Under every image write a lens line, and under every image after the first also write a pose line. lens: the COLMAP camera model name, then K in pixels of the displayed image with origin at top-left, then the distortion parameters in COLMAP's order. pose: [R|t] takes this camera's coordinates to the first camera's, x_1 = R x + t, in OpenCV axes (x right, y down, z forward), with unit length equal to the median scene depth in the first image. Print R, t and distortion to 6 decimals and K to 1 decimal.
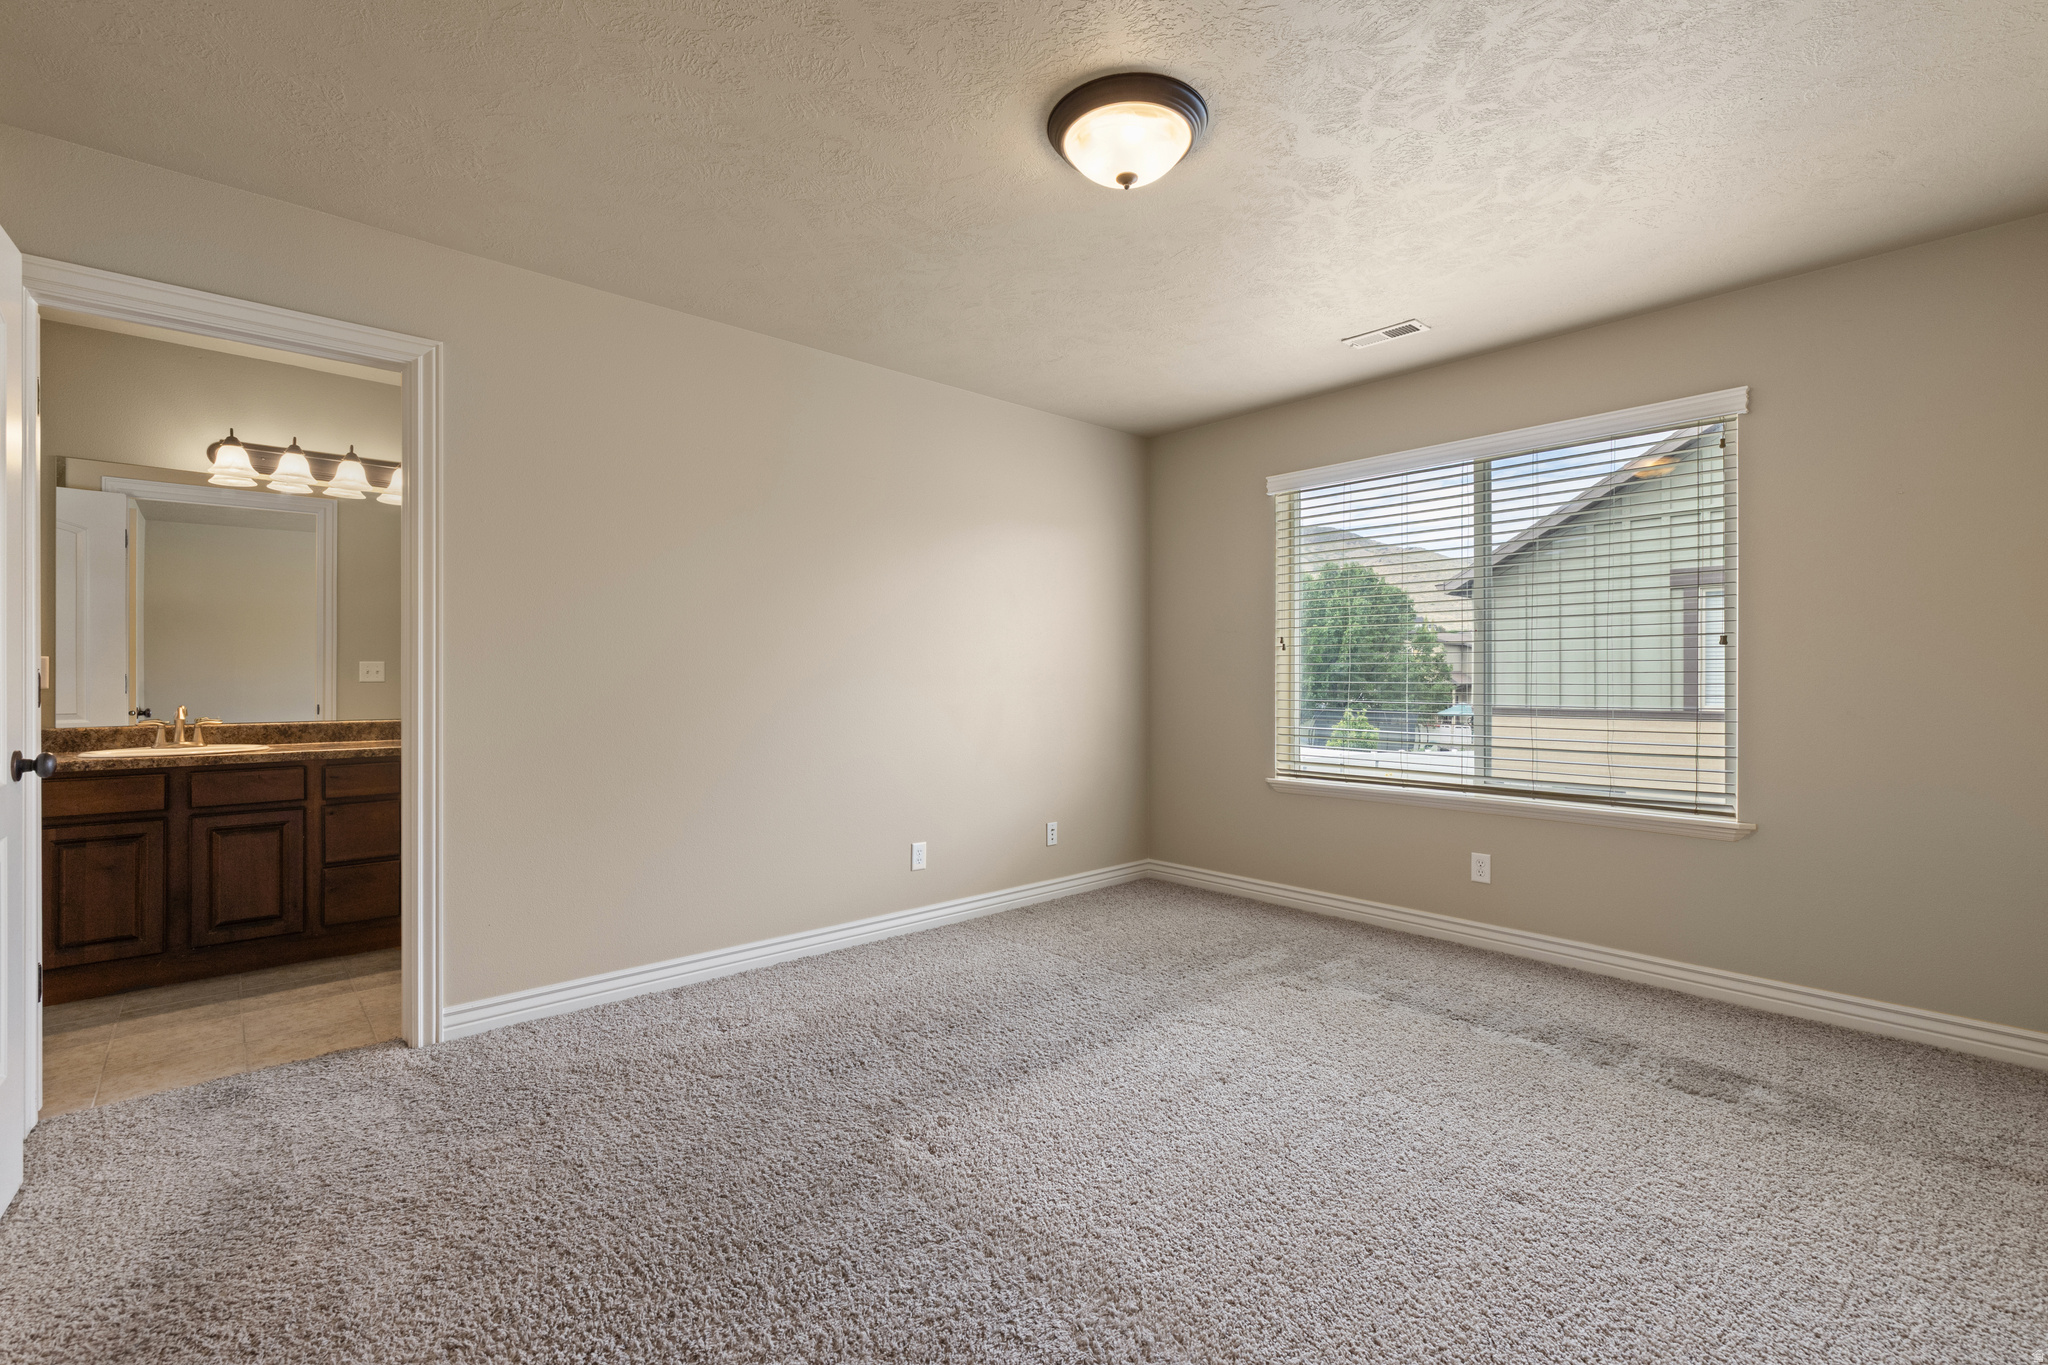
lens RADIAL K [[900.0, 0, 1022.2], [0, 900.0, 677.6], [0, 0, 1]] dist [0.000417, 0.001809]
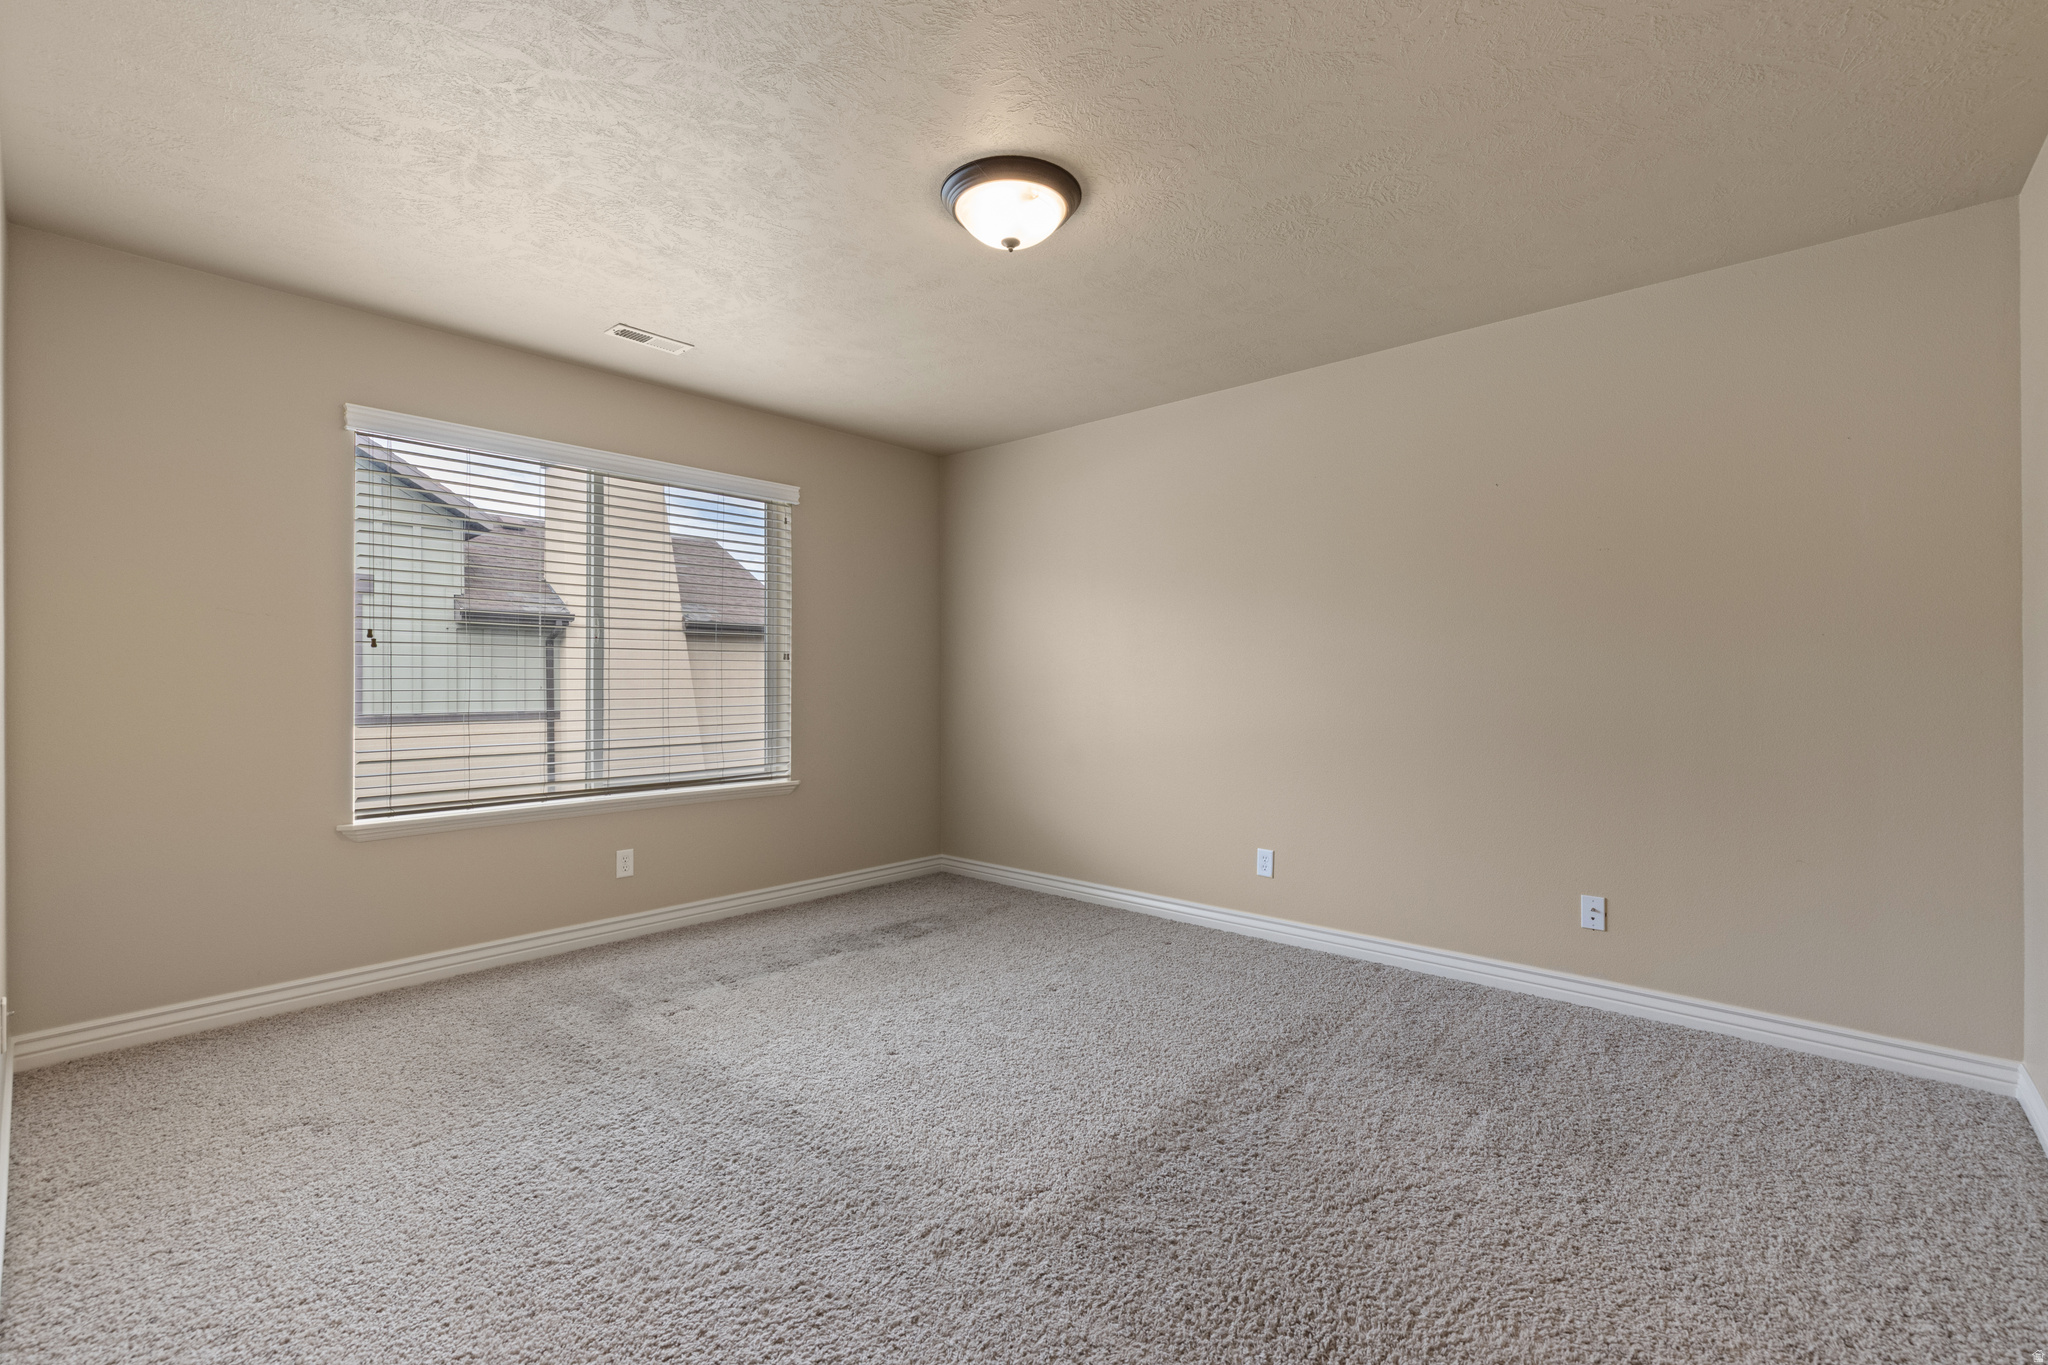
lens RADIAL K [[900.0, 0, 1022.1], [0, 900.0, 683.4], [0, 0, 1]] dist [0.000417, 0.001809]
pose [[-0.108441, -0.000968, 0.994102, -0.507579], [0.002219, 0.999997, 0.001216, 0.000100], [-0.994100, 0.002338, -0.108438, 0.560056]]
